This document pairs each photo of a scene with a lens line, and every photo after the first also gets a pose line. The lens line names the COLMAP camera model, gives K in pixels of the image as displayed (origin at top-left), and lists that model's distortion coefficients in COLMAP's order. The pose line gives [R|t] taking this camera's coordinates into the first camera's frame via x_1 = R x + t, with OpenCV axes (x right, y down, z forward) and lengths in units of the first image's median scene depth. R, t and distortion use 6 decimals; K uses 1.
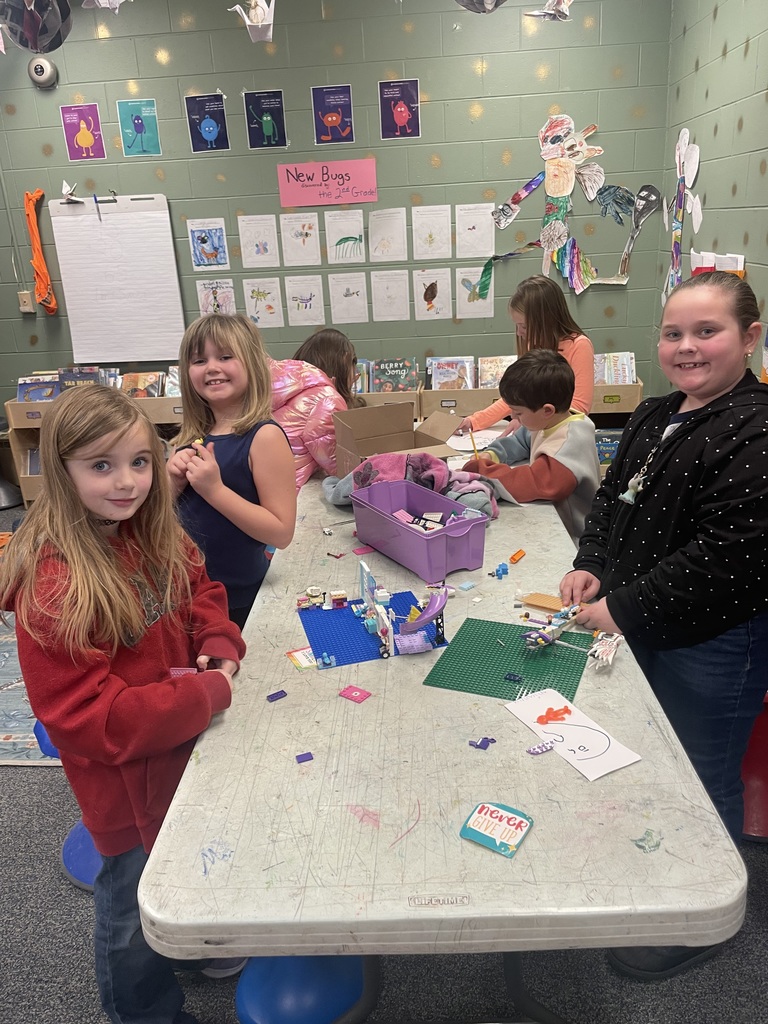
lens RADIAL K [[760.8, 0, 384.0], [0, 760.8, 512.0], [0, 0, 1]] dist [0.072362, -0.100501]
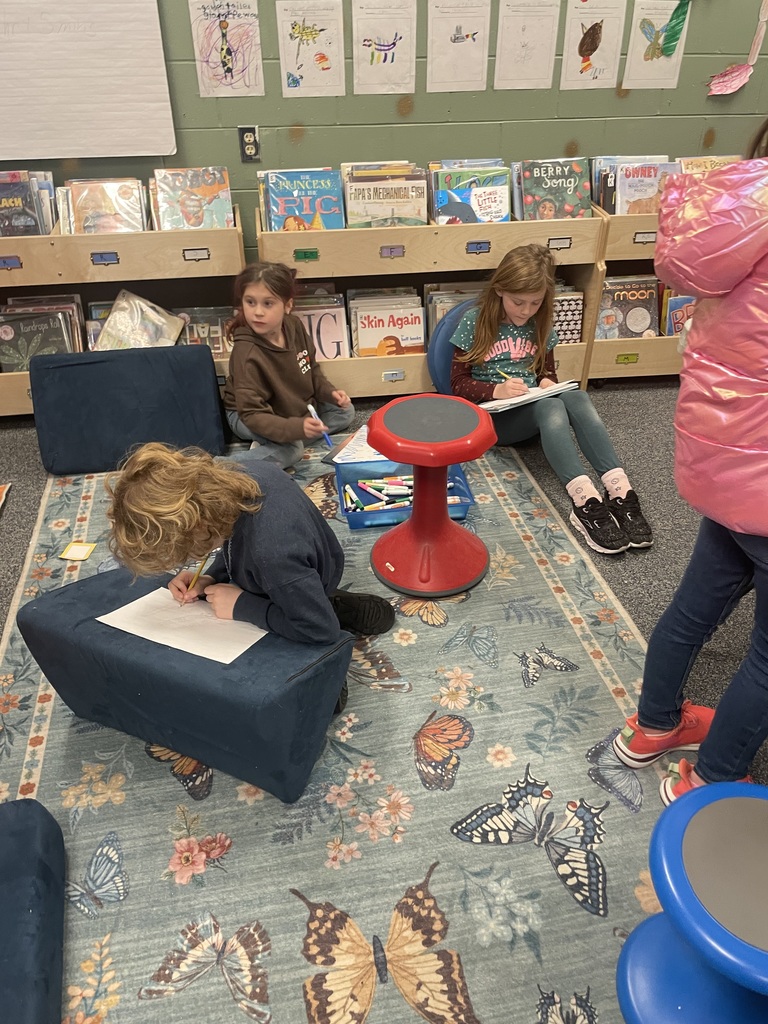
lens RADIAL K [[760.8, 0, 384.0], [0, 760.8, 512.0], [0, 0, 1]] dist [0.072362, -0.100501]
pose [[0.967770, -0.098071, 0.231954, -0.277898], [0.035654, 0.965137, 0.259306, -0.089830], [-0.249297, -0.242678, 0.937528, 0.375985]]
